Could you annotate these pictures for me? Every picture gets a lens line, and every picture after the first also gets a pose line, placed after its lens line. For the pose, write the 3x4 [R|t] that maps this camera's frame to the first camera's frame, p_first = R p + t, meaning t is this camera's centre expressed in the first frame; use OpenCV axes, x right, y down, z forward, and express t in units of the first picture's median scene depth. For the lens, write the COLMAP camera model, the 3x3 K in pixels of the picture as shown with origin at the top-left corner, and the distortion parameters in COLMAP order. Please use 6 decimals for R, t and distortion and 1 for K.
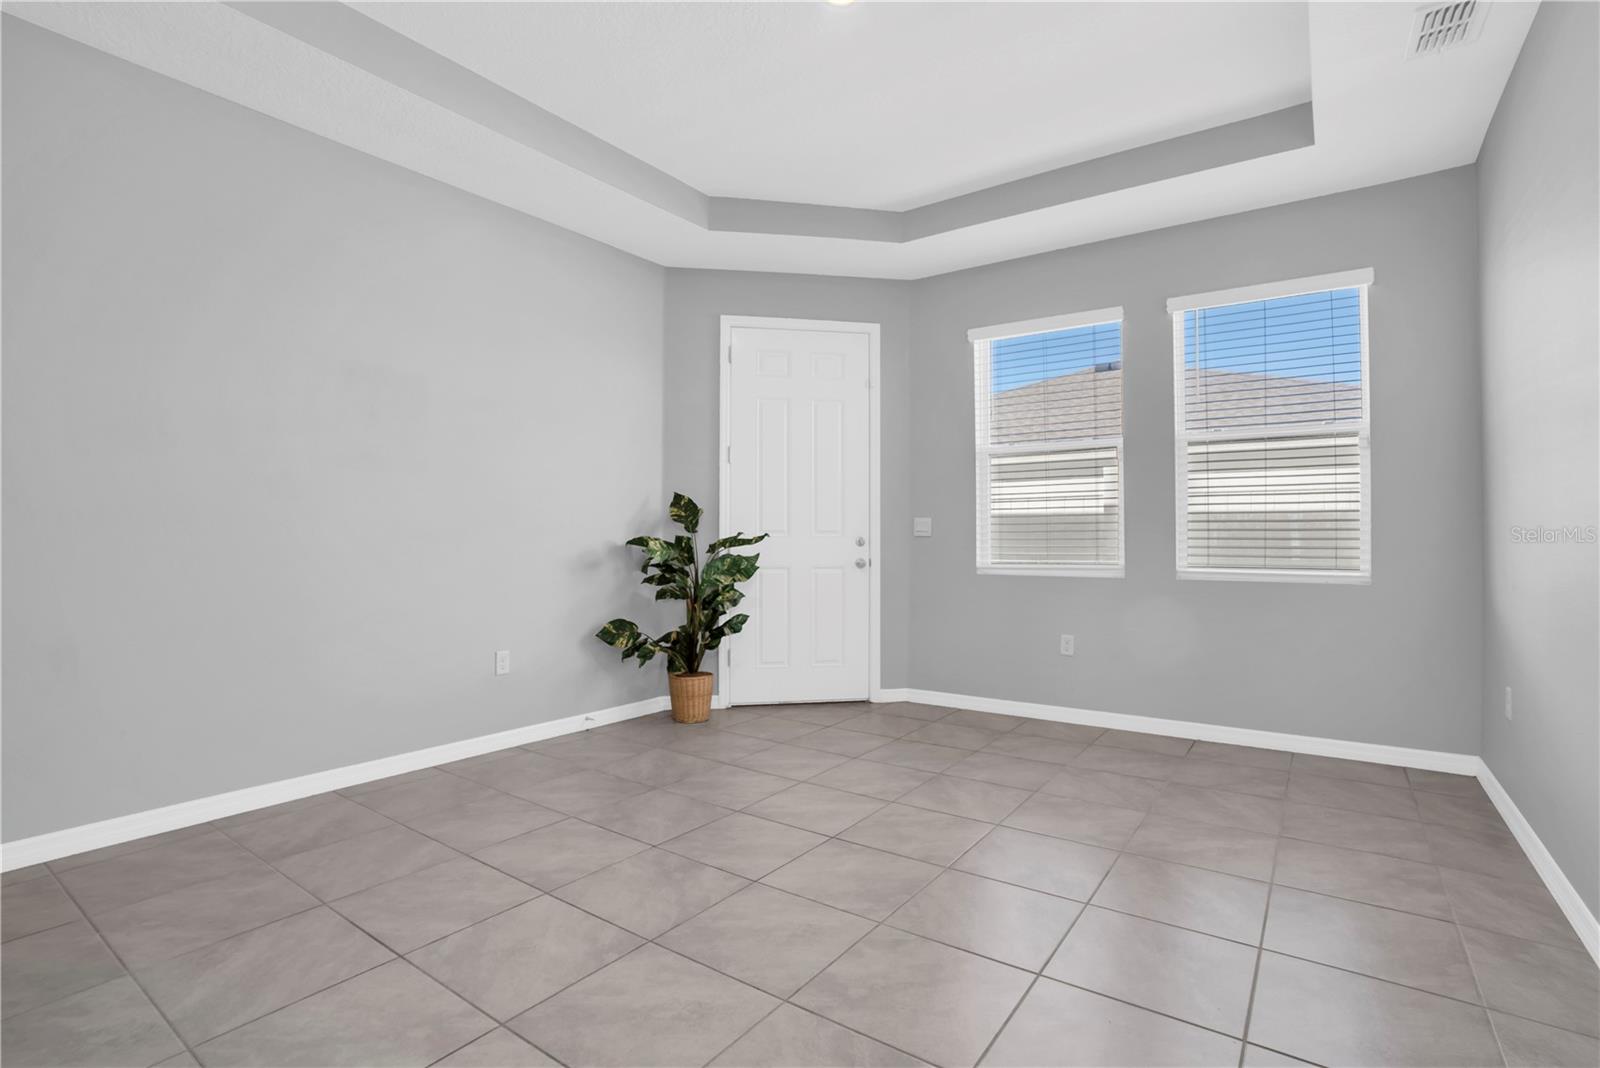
lens RADIAL K [[734.6, 0, 800.2], [0, 734.6, 527.8], [0, 0, 1]] dist [-0.029379, 0.002471]
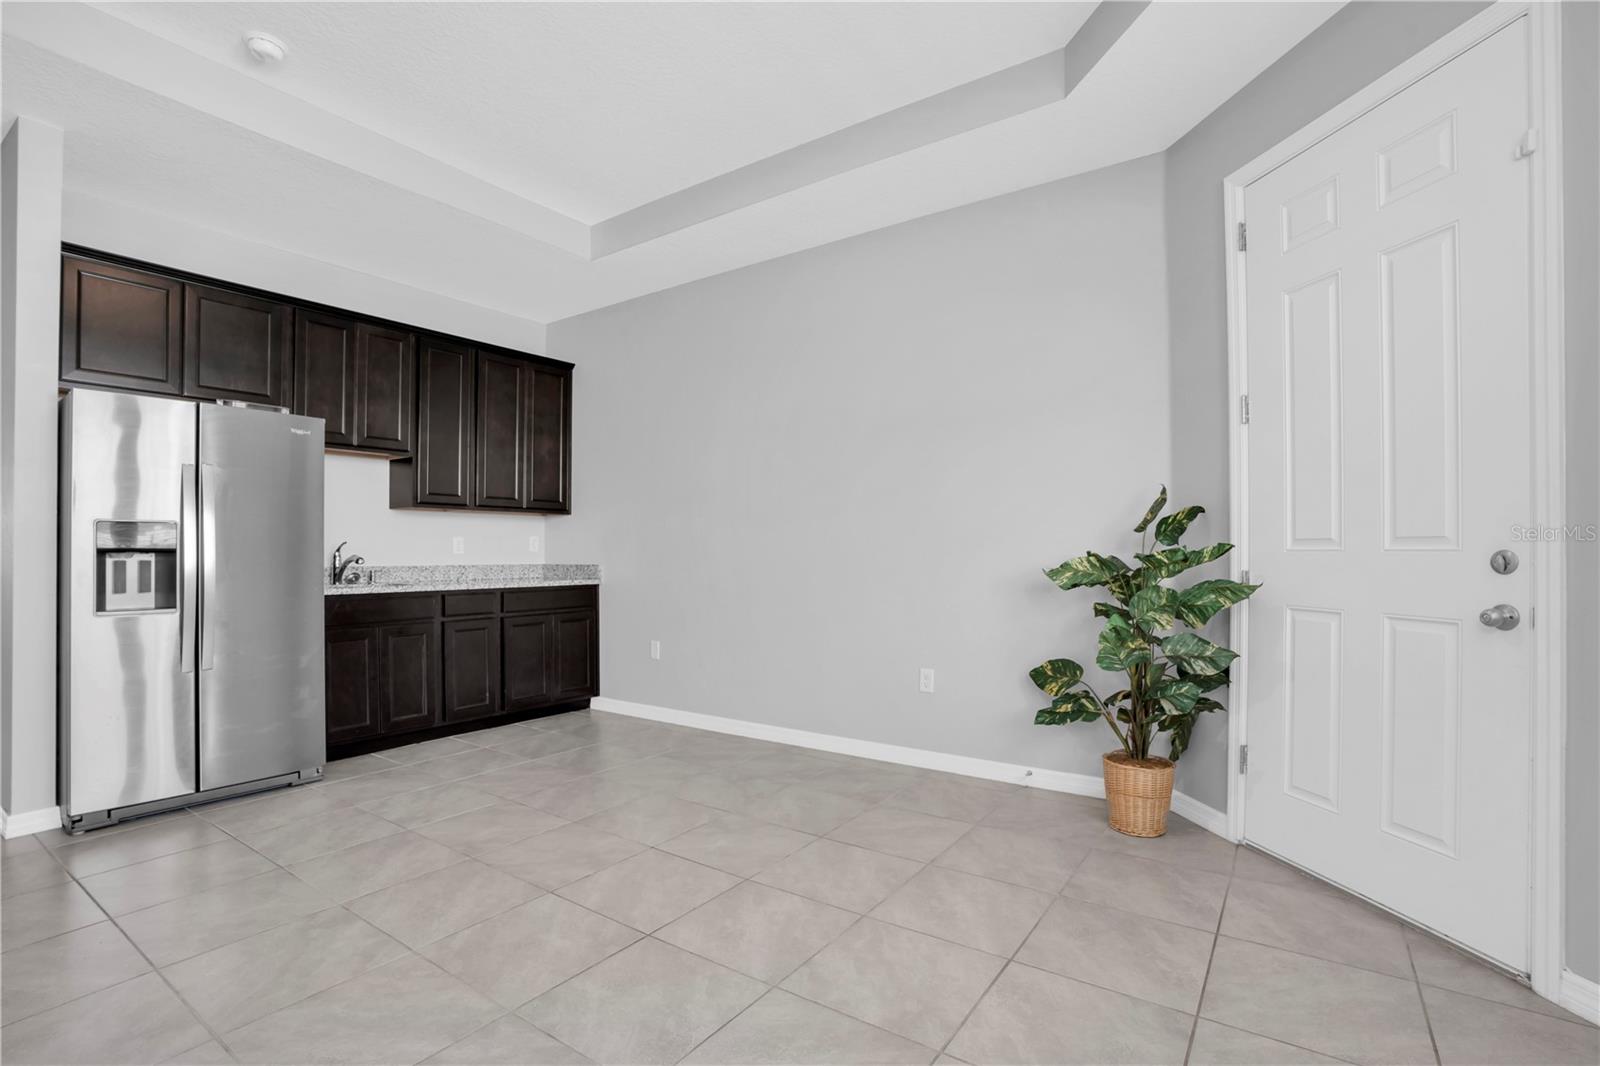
lens RADIAL K [[734.6, 0, 788.8], [0, 734.6, 543.4], [0, 0, 1]] dist [-0.029379, 0.002471]
pose [[0.025457, -0.016024, -0.999547, 0.521068], [0.017788, 0.999720, -0.015574, 0.009594], [0.999518, -0.017383, 0.025735, 0.705033]]
